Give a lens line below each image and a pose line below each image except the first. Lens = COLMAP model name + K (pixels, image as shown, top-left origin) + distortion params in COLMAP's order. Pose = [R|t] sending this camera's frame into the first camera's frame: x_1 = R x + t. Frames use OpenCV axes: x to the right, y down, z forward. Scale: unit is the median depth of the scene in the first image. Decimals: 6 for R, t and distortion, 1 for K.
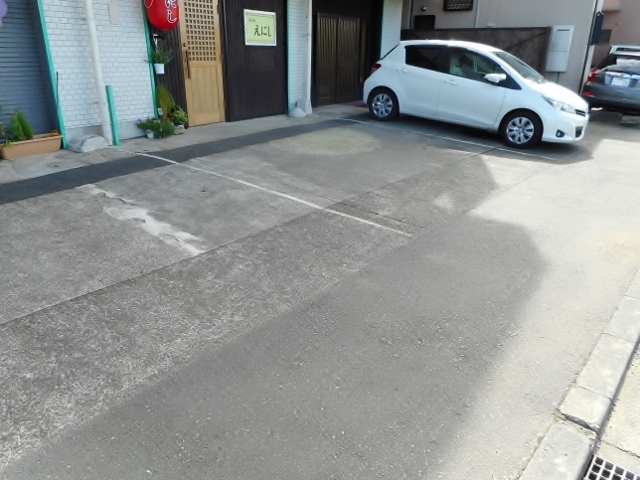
lens RADIAL K [[477.2, 0, 320.0], [0, 477.2, 240.0], [0, 0, 1]] dist [-0.000861, -0.001161]
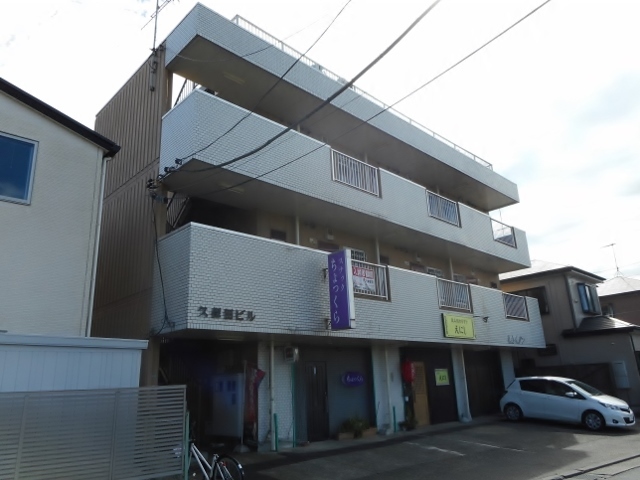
lens RADIAL K [[477.2, 0, 320.0], [0, 477.2, 240.0], [0, 0, 1]] dist [-0.000861, -0.001161]
pose [[0.973951, -0.118448, -0.193365, -0.181478], [-0.026982, 0.786137, -0.617464, 0.396544], [0.225149, 0.606596, 0.762462, -1.104054]]
